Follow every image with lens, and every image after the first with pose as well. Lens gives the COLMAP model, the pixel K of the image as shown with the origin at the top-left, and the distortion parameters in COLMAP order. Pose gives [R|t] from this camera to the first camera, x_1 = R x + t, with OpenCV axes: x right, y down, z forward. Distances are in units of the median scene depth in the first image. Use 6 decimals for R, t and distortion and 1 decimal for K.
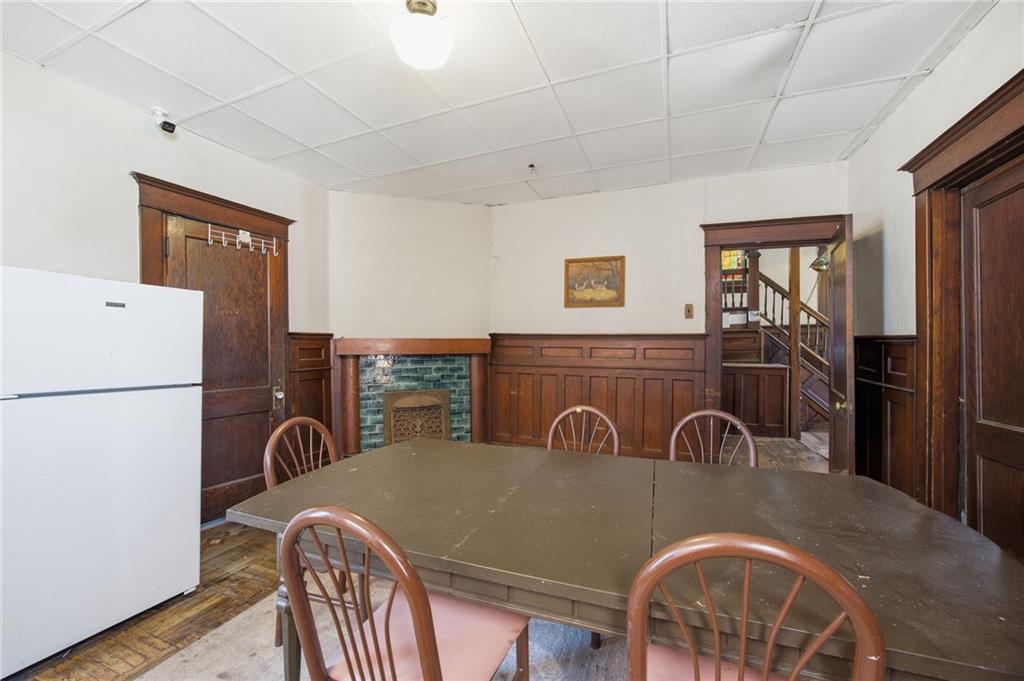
lens RADIAL K [[401.4, 0, 512.0], [0, 401.4, 340.5], [0, 0, 1]] dist [-0.031032, 0.014049]
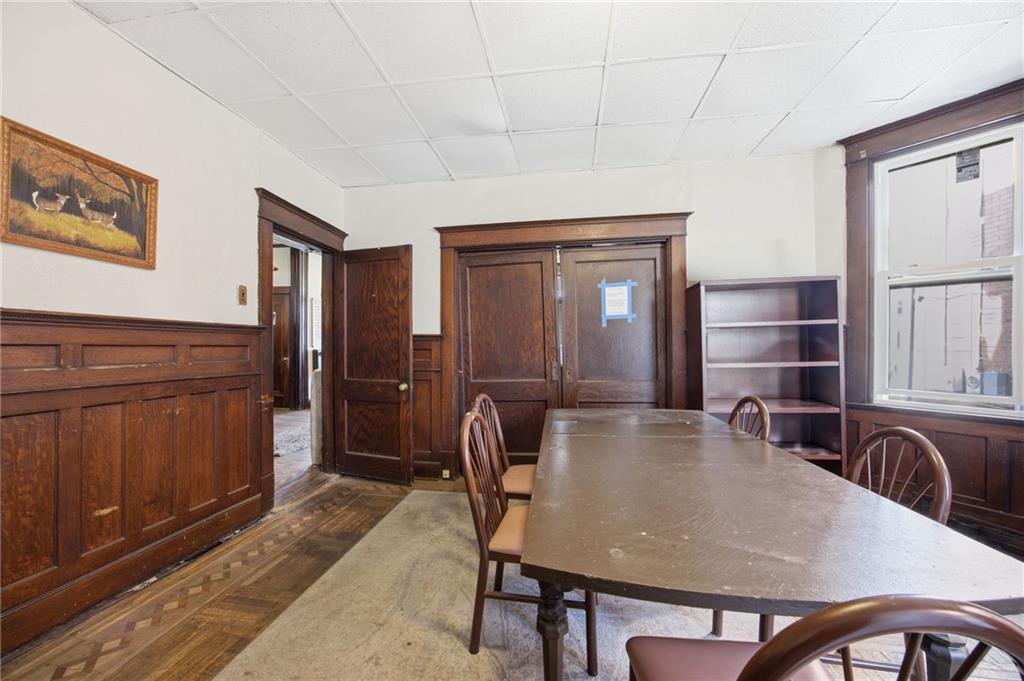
lens RADIAL K [[401.4, 0, 512.0], [0, 401.4, 340.5], [0, 0, 1]] dist [-0.031032, 0.014049]
pose [[-0.232153, 0.016174, 0.972545, -0.393373], [0.001187, 0.999866, -0.016345, 0.024005], [-0.972679, -0.002640, -0.232141, 0.685620]]
